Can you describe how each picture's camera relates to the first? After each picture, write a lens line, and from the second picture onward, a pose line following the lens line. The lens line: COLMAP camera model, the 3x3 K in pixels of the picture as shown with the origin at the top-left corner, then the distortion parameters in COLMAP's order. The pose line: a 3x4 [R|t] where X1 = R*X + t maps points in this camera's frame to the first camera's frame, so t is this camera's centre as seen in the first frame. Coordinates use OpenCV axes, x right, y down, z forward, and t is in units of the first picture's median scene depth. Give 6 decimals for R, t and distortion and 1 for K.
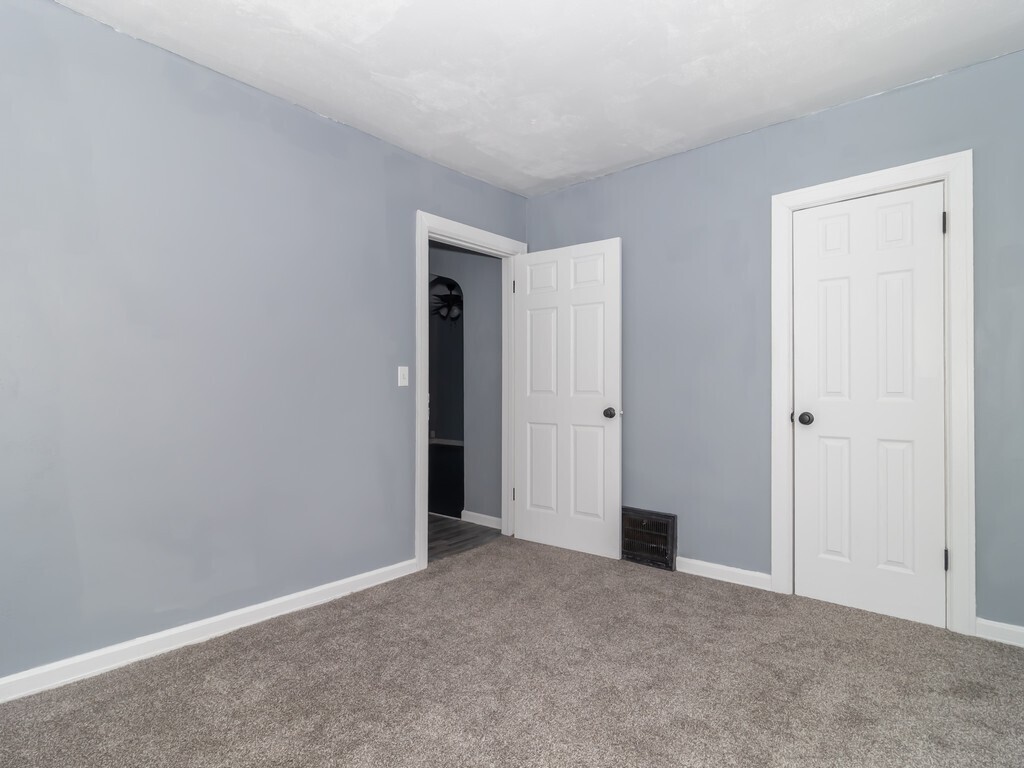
lens RADIAL K [[552.3, 0, 509.4], [0, 552.3, 378.5], [0, 0, 1]] dist [0.007649, 0.001250]
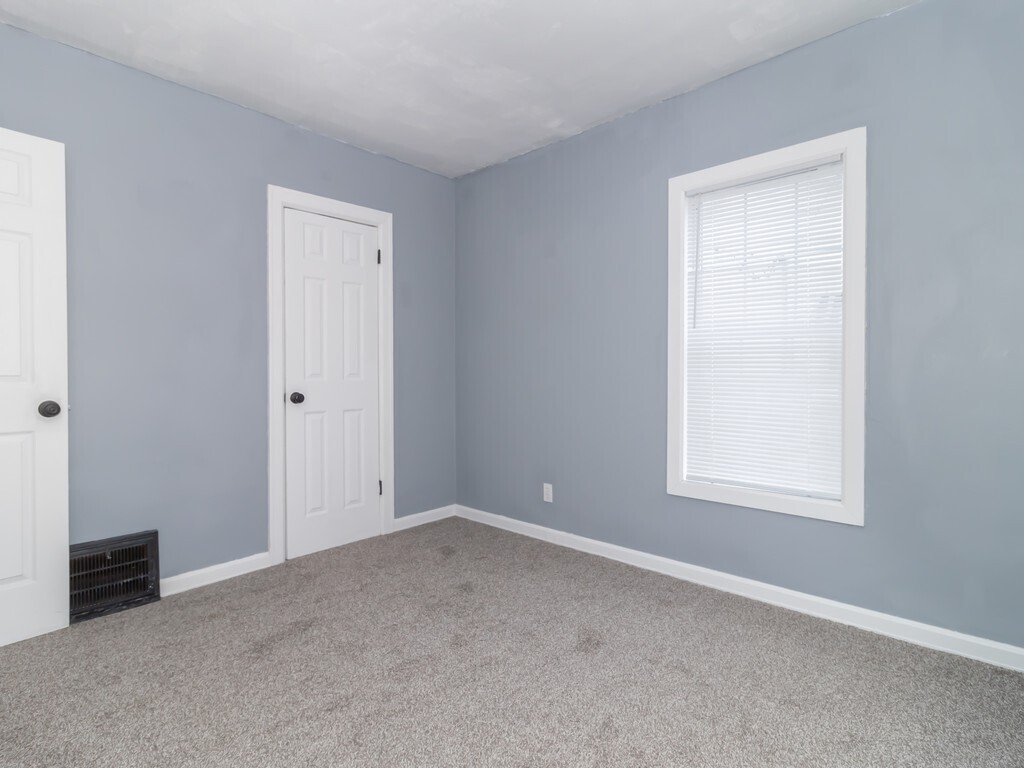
lens RADIAL K [[552.3, 0, 509.4], [0, 552.3, 378.5], [0, 0, 1]] dist [0.007649, 0.001250]
pose [[0.000931, -0.008161, 0.999966, -0.560119], [-0.012973, 0.999882, 0.008173, 0.017255], [-0.999915, -0.012980, 0.000825, 0.554571]]
